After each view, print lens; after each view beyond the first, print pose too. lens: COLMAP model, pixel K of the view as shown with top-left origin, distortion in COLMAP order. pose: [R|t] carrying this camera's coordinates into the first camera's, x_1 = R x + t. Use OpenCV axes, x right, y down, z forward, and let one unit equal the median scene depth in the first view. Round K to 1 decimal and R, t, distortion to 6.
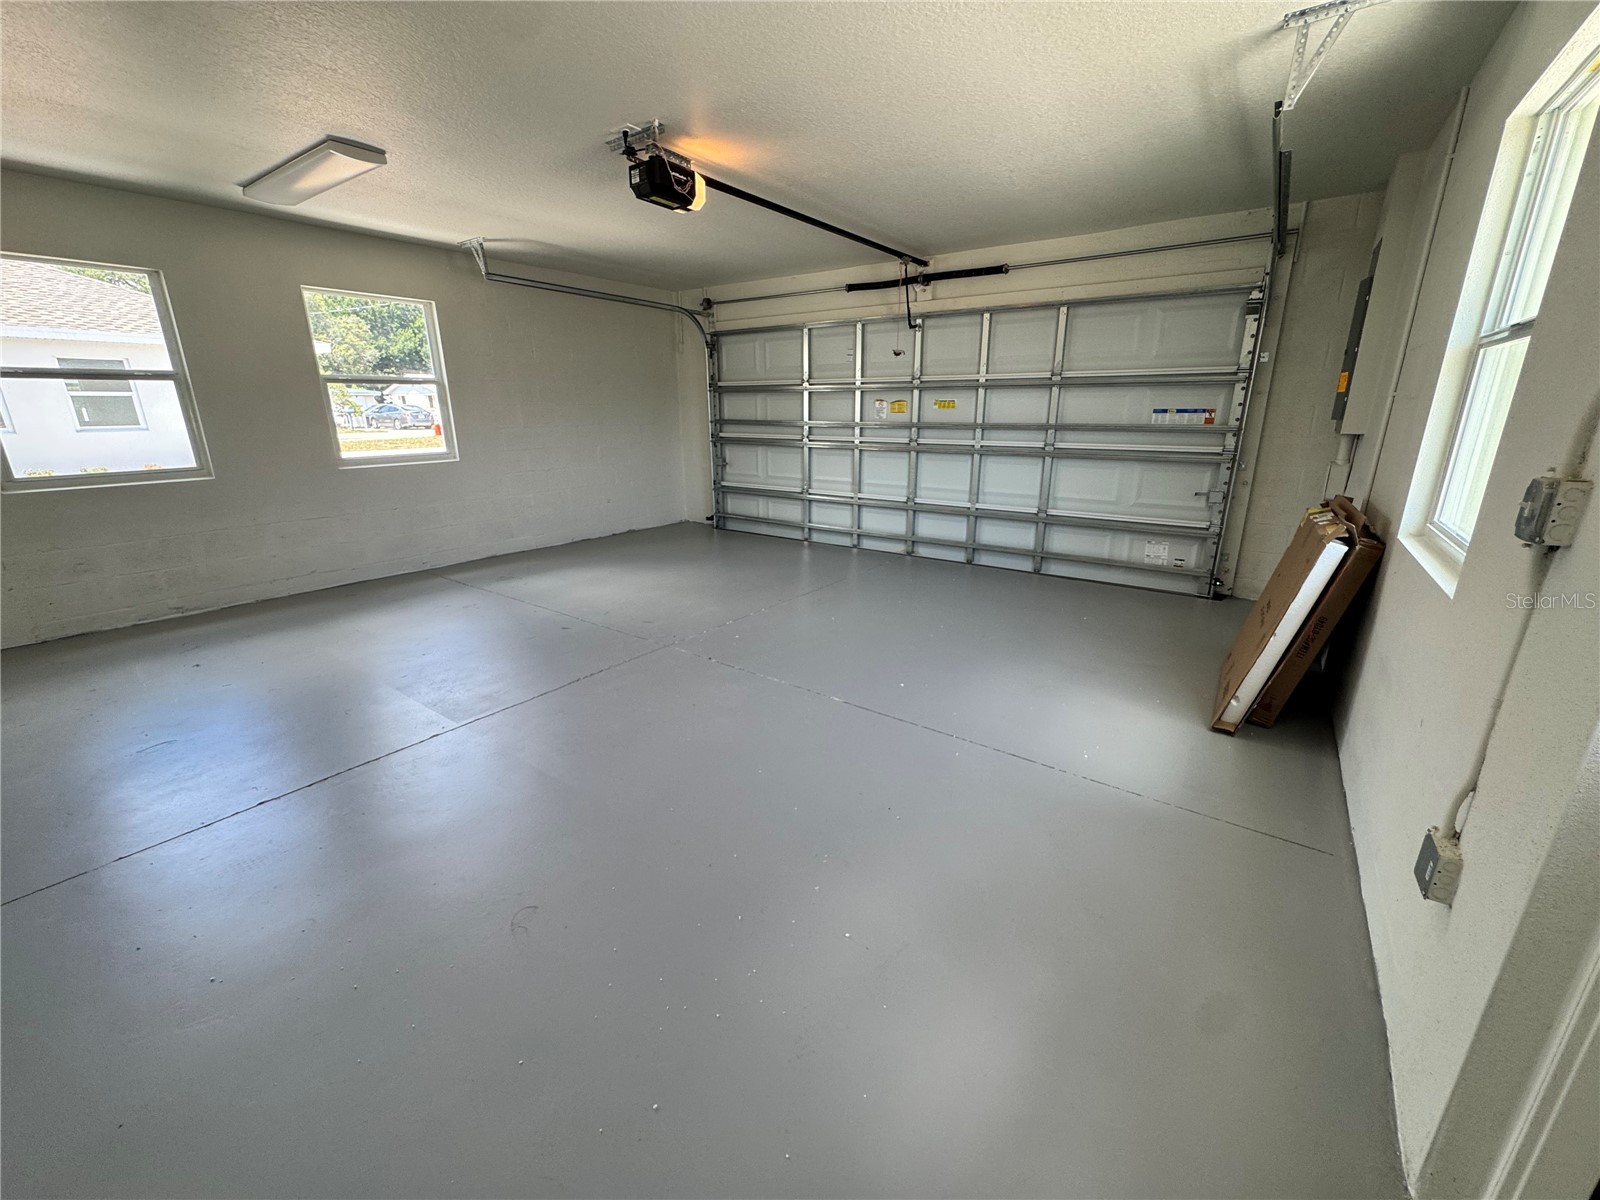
lens RADIAL K [[643.9, 0, 800.9], [0, 643.9, 600.3], [0, 0, 1]] dist [-0.002446, 0.000469]
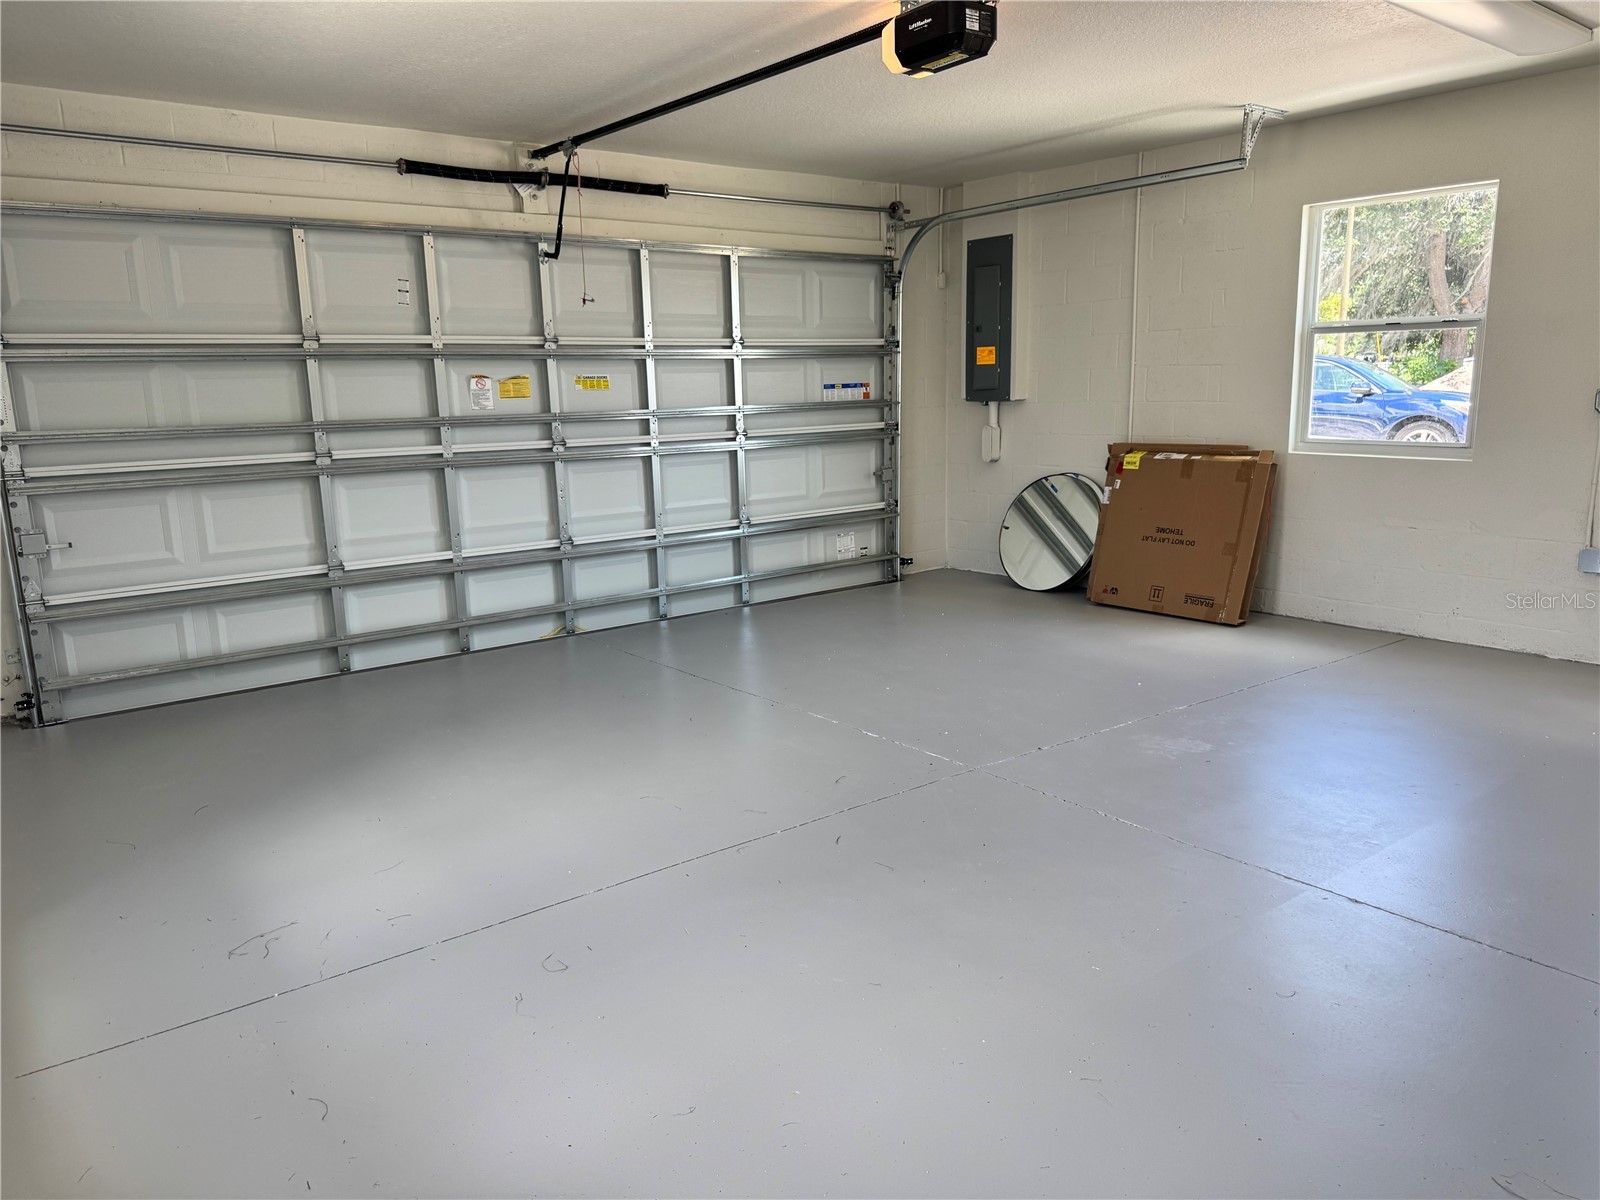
lens RADIAL K [[1137.9, 0, 808.3], [0, 1137.9, 605.4], [0, 0, 1]] dist [0.060188, -0.072971]
pose [[0.270844, -0.191276, 0.943428, -0.788322], [0.299249, 0.948231, 0.106339, -0.150299], [-0.914928, 0.253519, 0.314062, 0.501414]]
